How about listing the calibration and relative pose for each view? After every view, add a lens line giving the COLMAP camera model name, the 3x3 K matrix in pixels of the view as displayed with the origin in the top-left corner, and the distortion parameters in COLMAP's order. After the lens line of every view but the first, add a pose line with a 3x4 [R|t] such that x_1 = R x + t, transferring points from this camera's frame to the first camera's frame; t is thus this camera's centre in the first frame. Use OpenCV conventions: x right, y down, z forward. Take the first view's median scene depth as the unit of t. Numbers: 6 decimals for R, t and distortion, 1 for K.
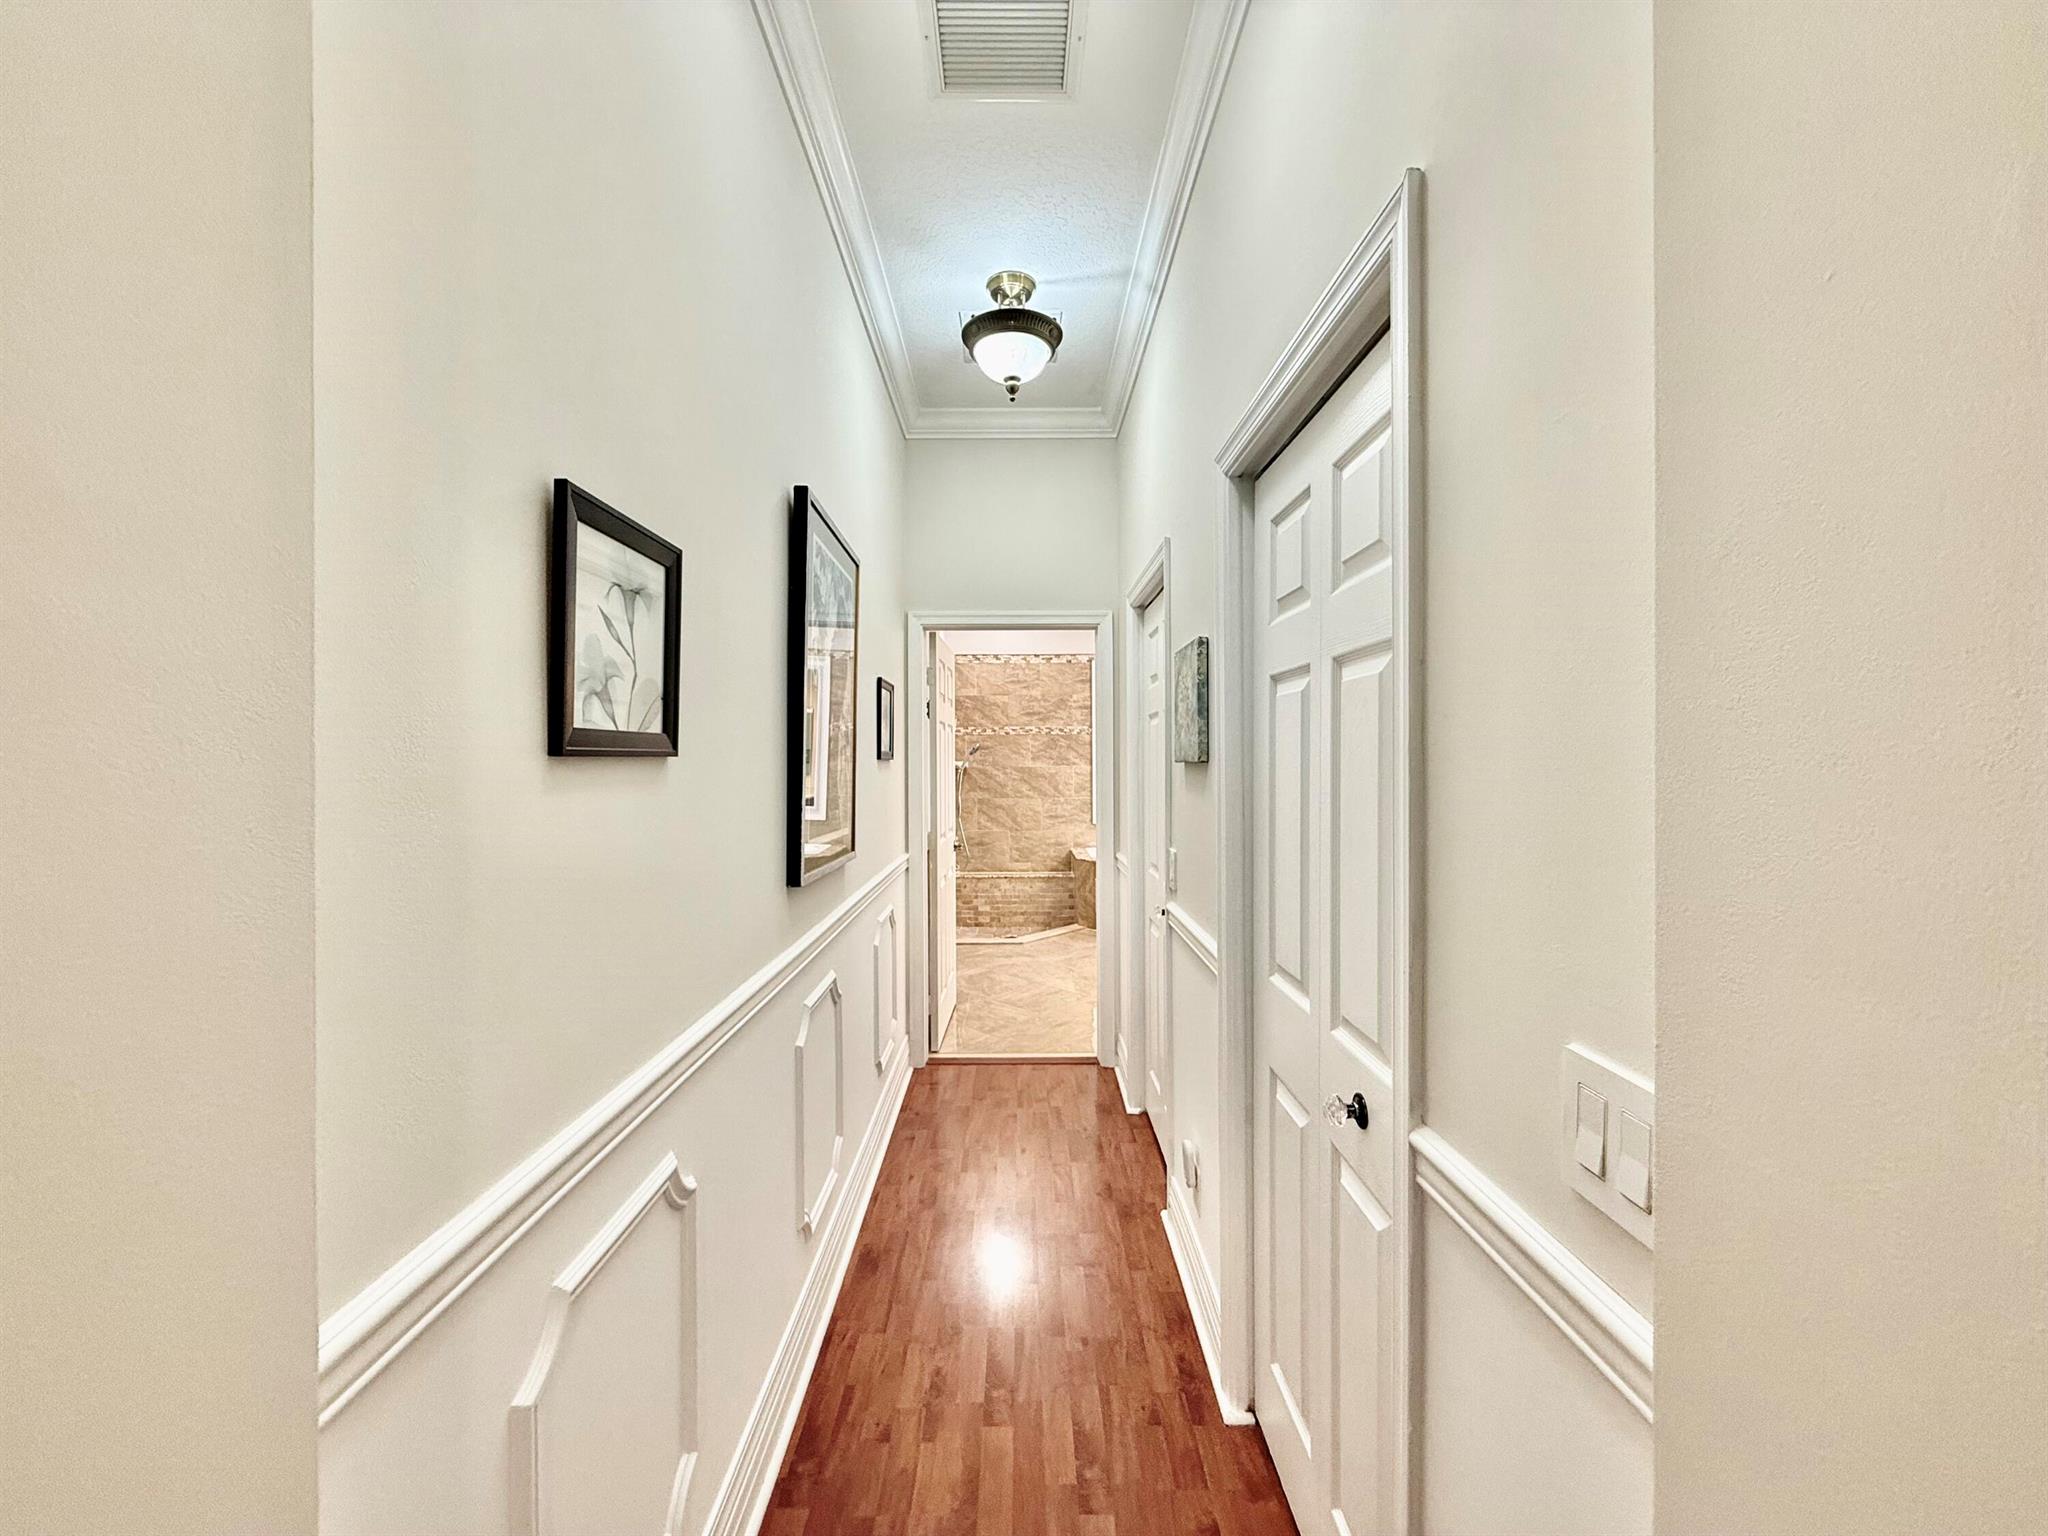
lens RADIAL K [[821.6, 0, 1022.4], [0, 821.6, 766.1], [0, 0, 1]] dist [0.001599, -0.000002]
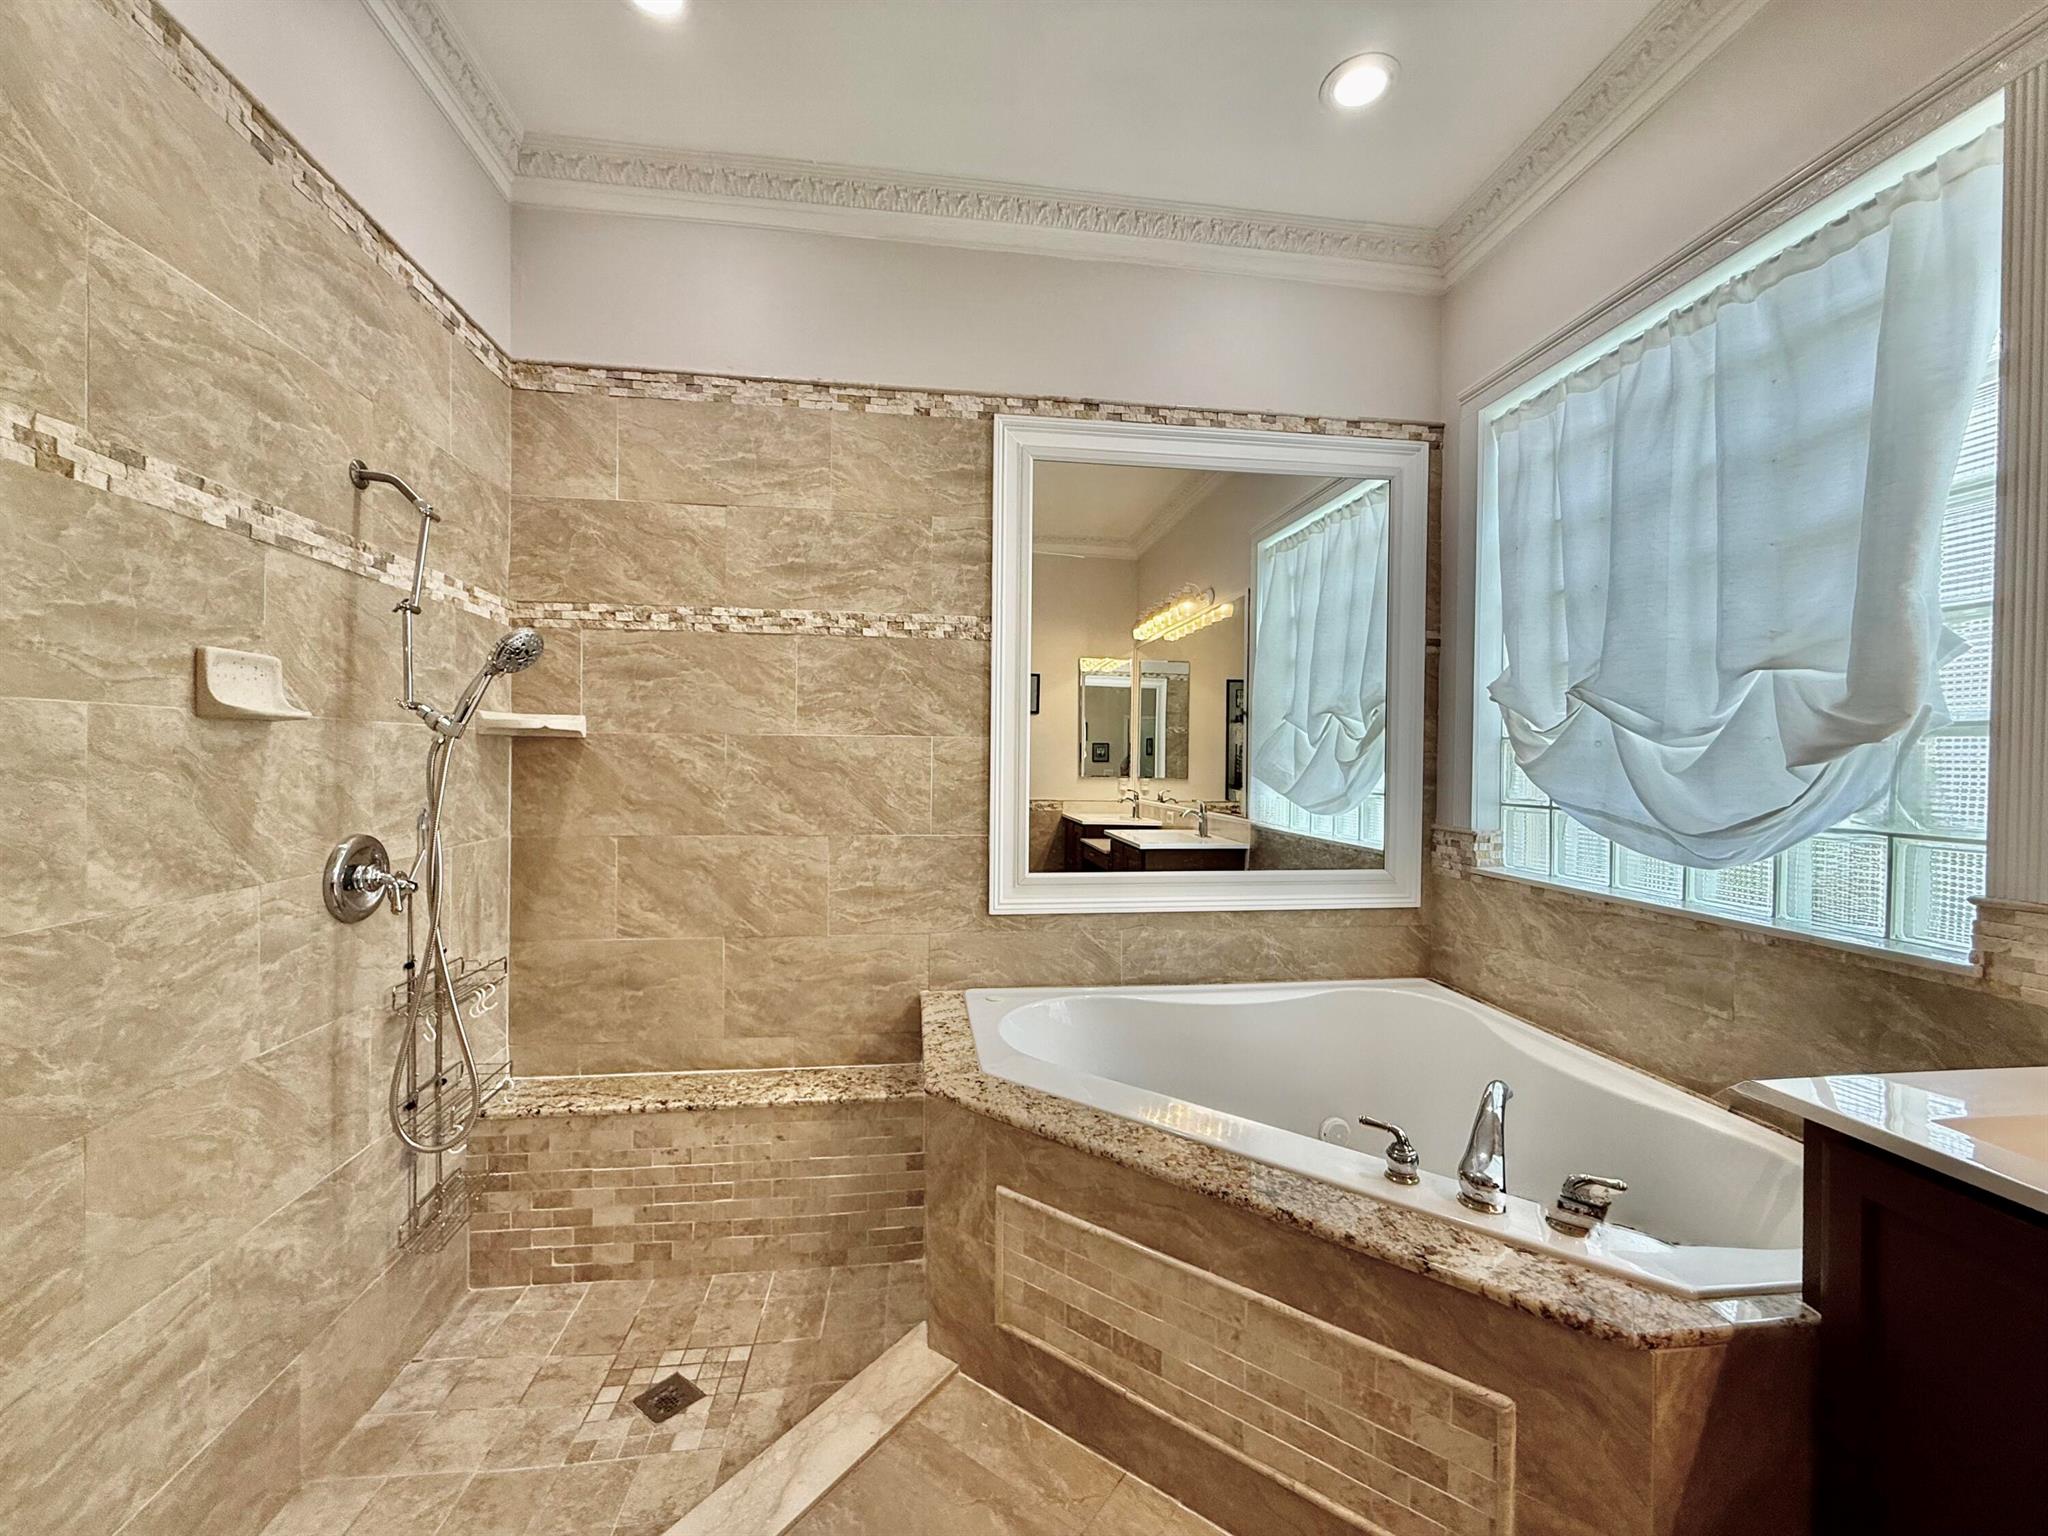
lens RADIAL K [[821.6, 0, 1019.8], [0, 821.6, 769.7], [0, 0, 1]] dist [0.001599, -0.000002]
pose [[0.991902, 0.013938, 0.126241, 0.055893], [-0.014597, 0.999884, 0.004292, 0.011001], [-0.126167, -0.006100, 0.991990, 0.674207]]
